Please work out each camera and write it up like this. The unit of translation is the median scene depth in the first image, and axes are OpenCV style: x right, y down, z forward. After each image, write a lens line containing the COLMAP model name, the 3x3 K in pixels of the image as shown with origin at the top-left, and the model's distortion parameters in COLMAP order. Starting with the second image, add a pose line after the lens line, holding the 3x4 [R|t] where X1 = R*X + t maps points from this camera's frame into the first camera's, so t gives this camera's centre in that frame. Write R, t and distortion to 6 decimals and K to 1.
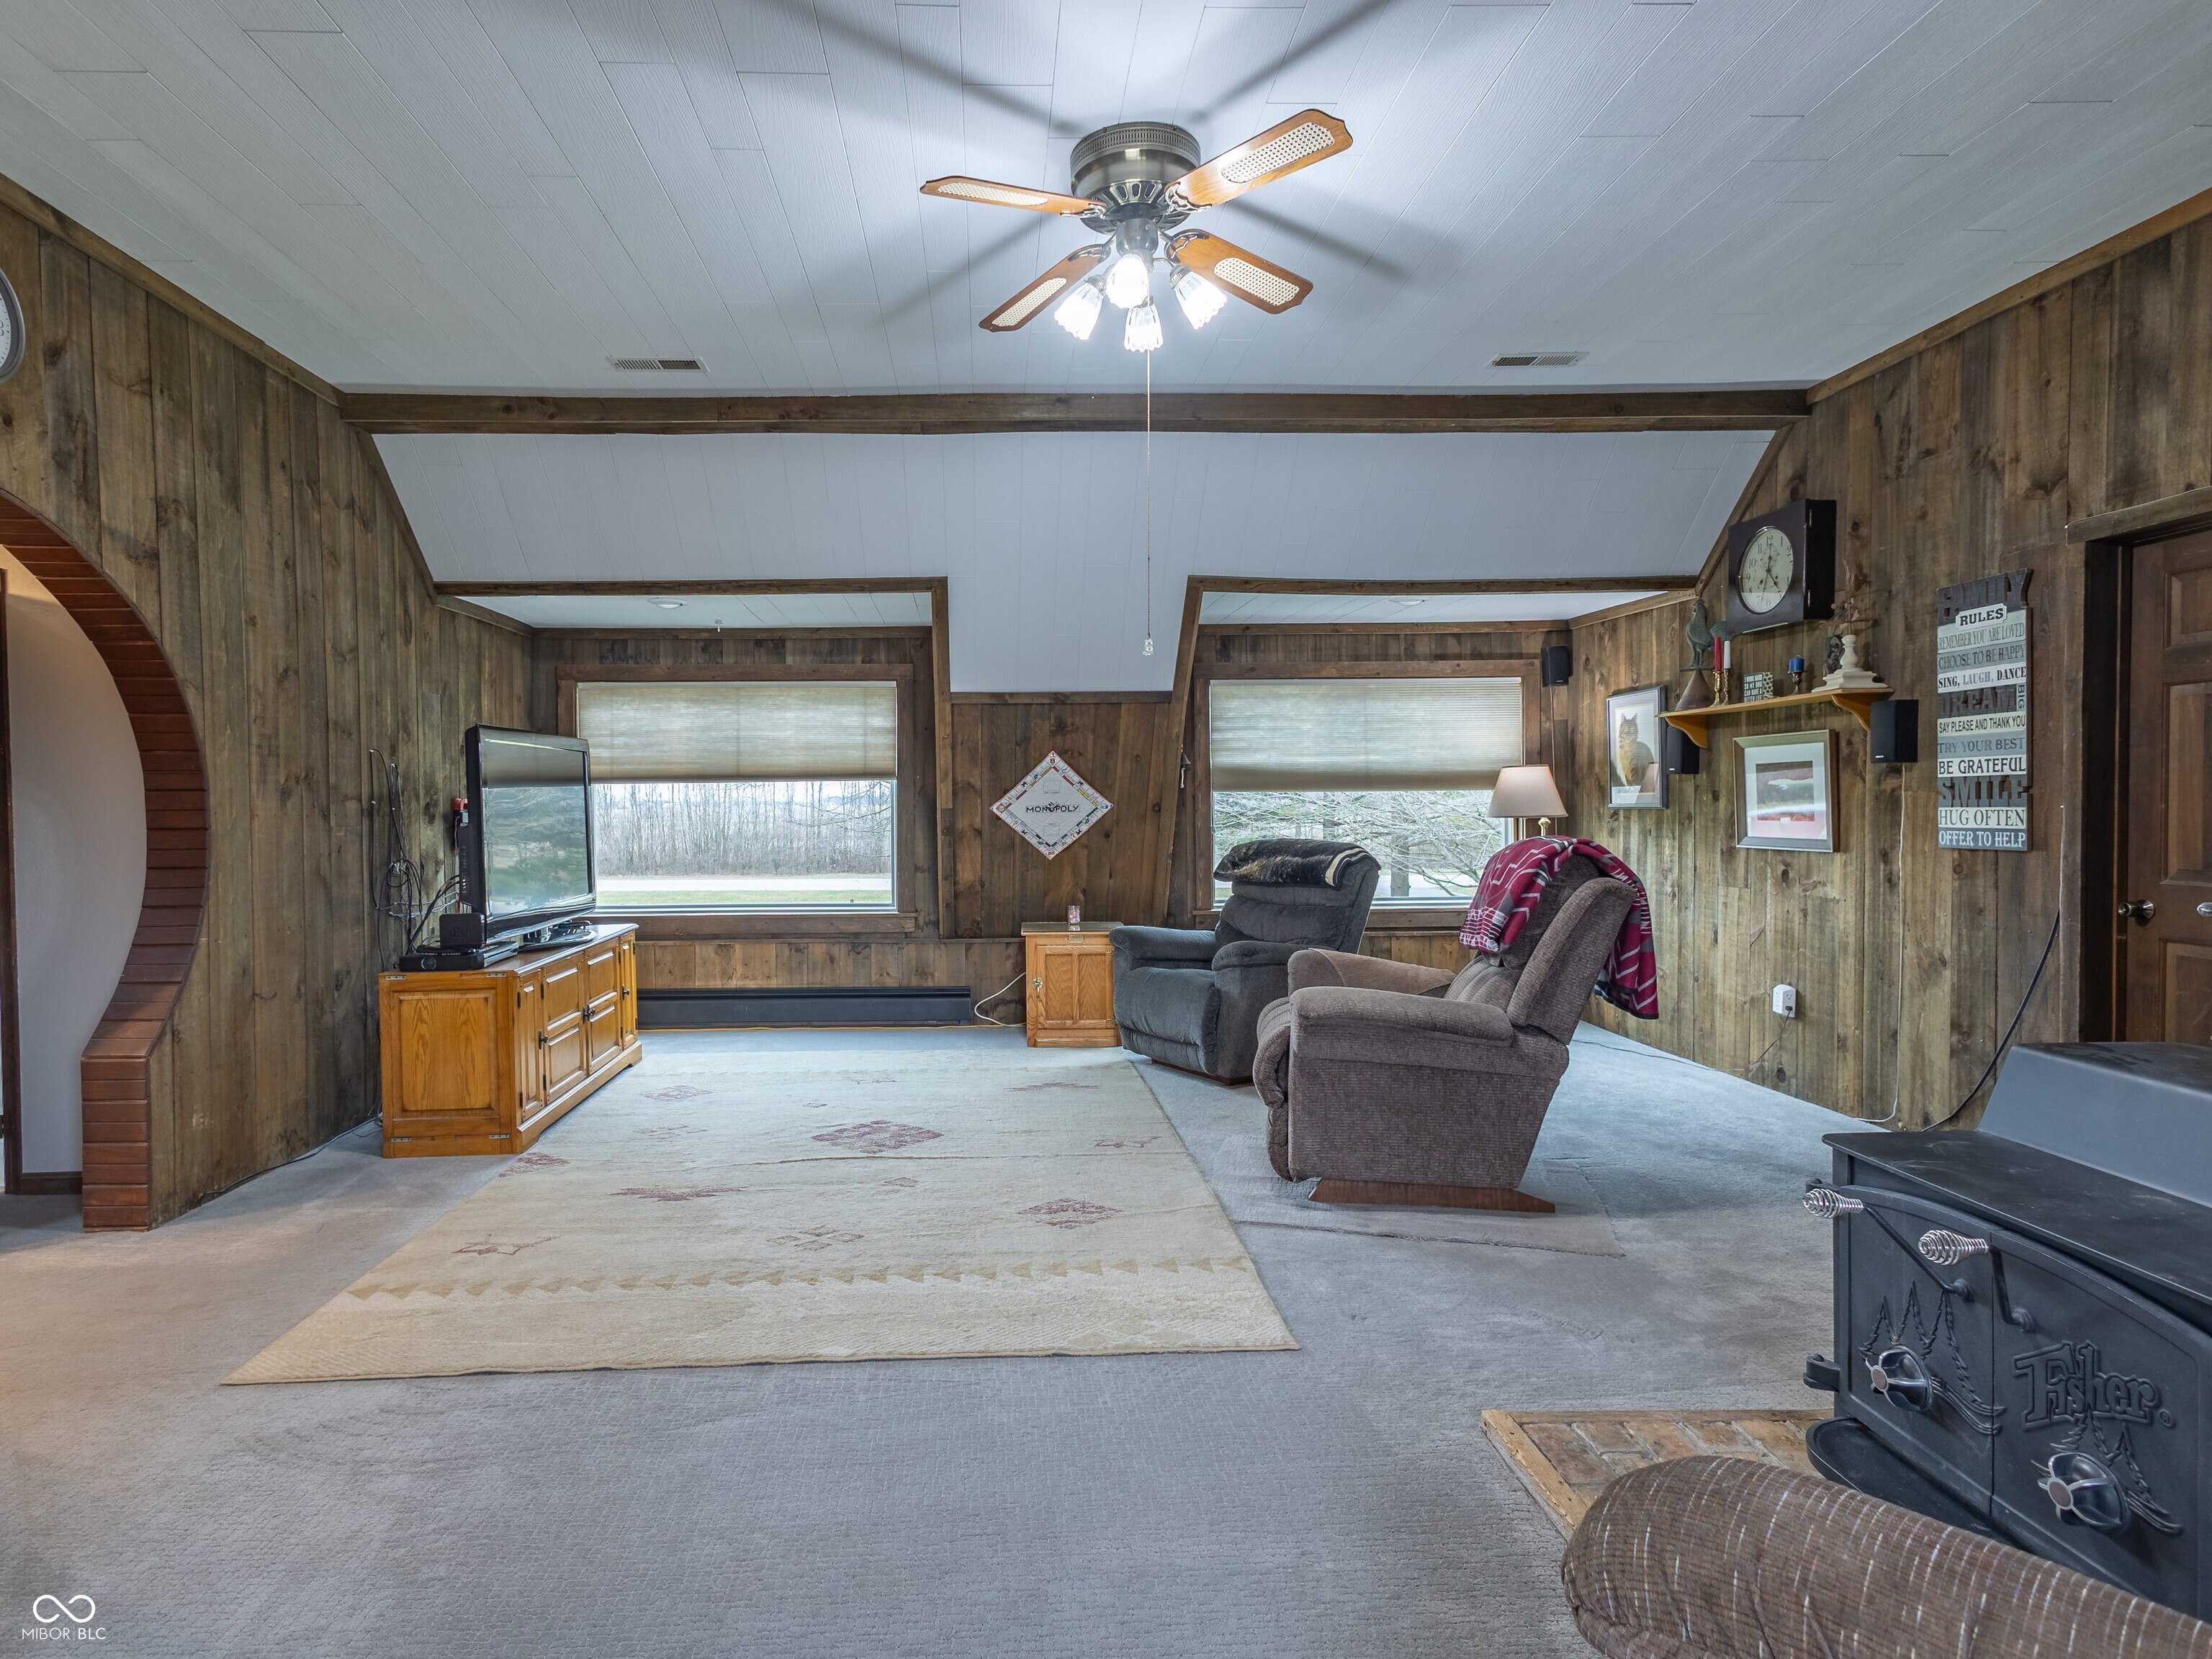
lens RADIAL K [[1176.0, 0, 1033.8], [0, 1176.0, 826.2], [0, 0, 1]] dist [0.014991, -0.003300]
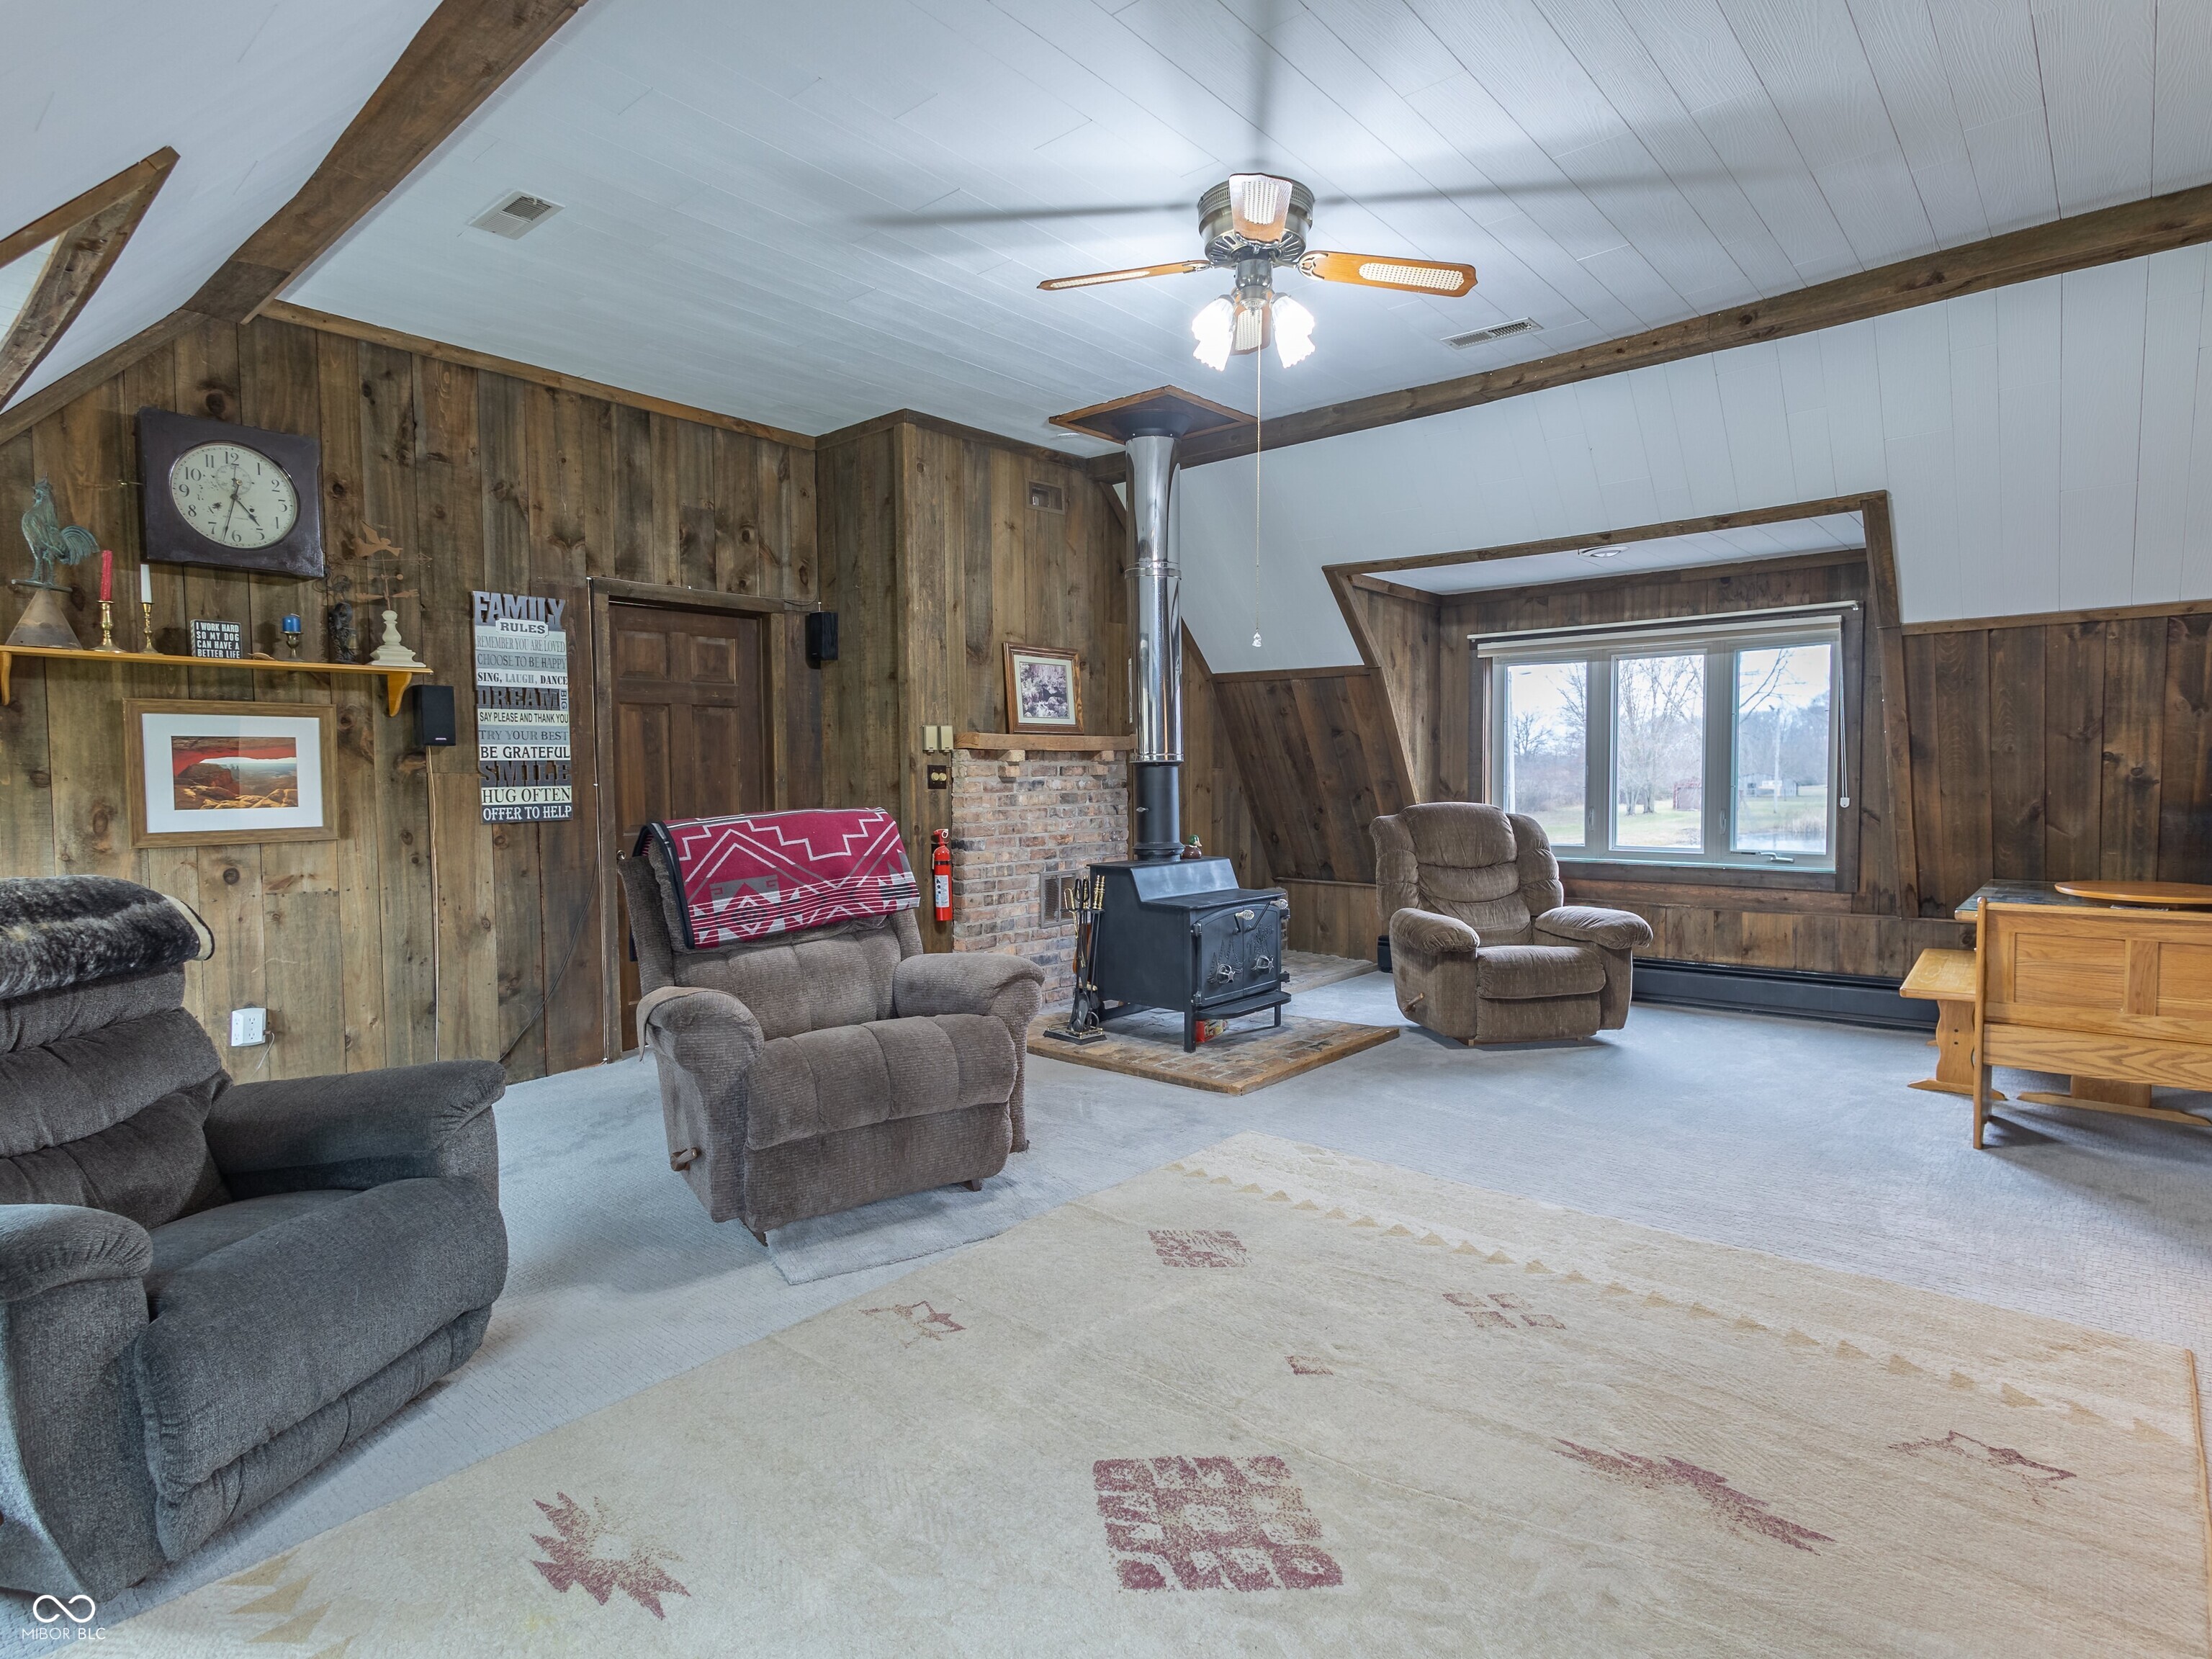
lens RADIAL K [[1176.0, 0, 1104.5], [0, 1176.0, 827.9], [0, 0, 1]] dist [0.014991, -0.003300]
pose [[-0.731861, -0.017440, 0.681231, -0.435667], [0.029757, 0.997901, 0.057515, -0.025072], [-0.680804, 0.062364, -0.729806, 1.443180]]
